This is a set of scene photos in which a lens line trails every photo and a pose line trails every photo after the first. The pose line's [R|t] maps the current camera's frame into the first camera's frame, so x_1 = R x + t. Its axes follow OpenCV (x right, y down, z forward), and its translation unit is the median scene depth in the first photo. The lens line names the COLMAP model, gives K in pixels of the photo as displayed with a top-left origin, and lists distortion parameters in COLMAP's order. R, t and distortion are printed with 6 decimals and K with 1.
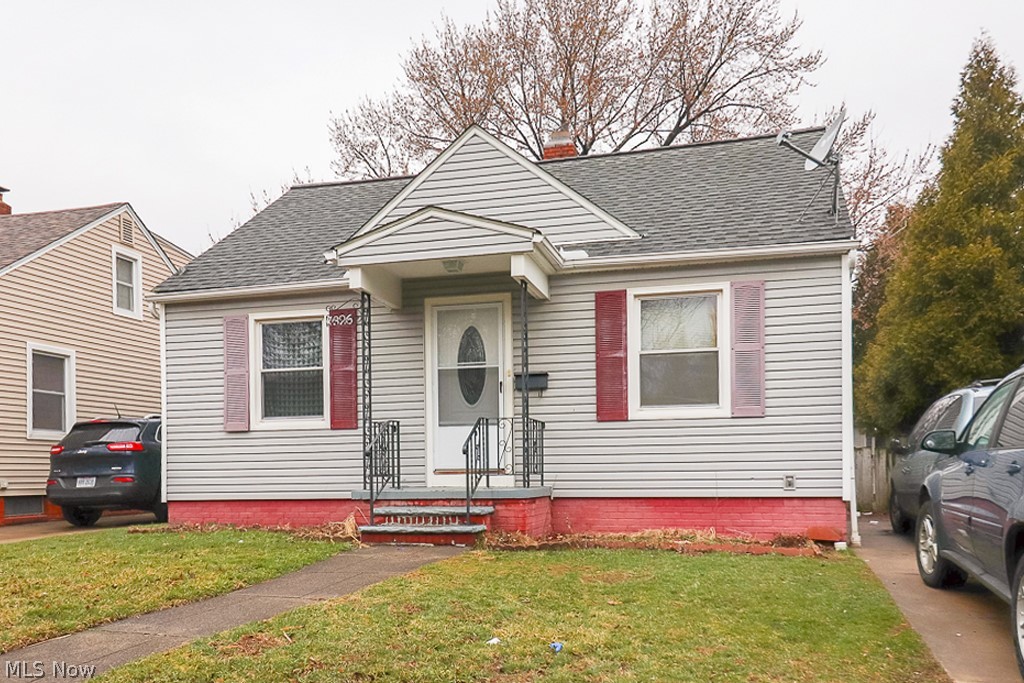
lens RADIAL K [[850.8, 0, 512.2], [0, 850.8, 320.1], [0, 0, 1]] dist [0.049536, 0.001541]
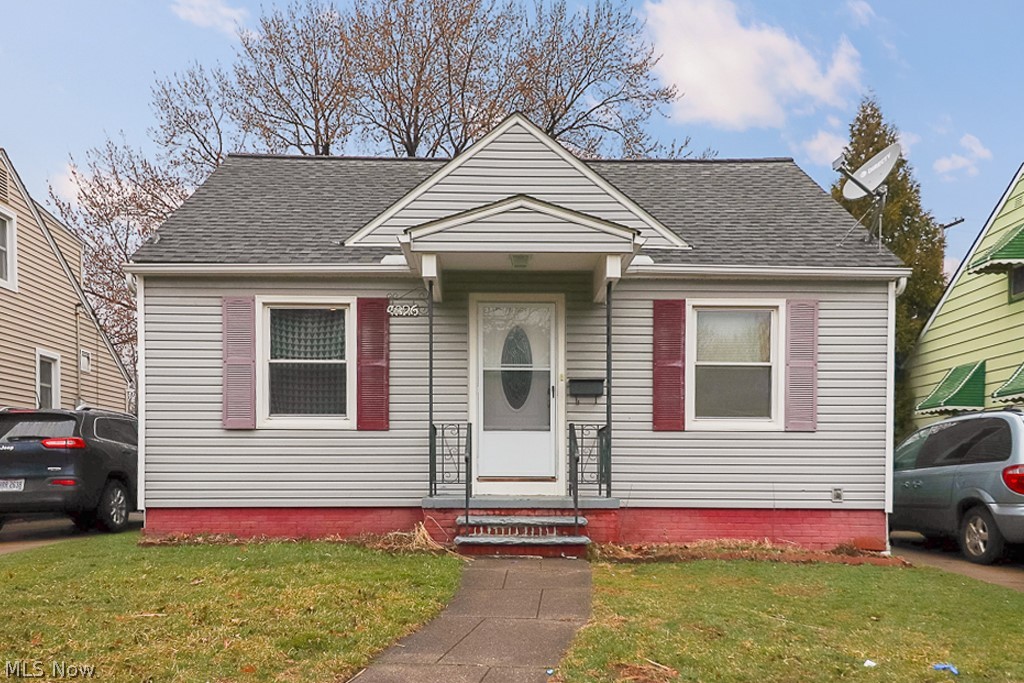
lens RADIAL K [[853.7, 0, 512.0], [0, 853.7, 341.5], [0, 0, 1]] dist [0.054775, 0.001047]
pose [[0.959806, 0.059063, 0.274378, -0.330708], [-0.063667, 0.997940, 0.007896, 0.018083], [-0.273347, -0.025048, 0.961589, 0.093431]]
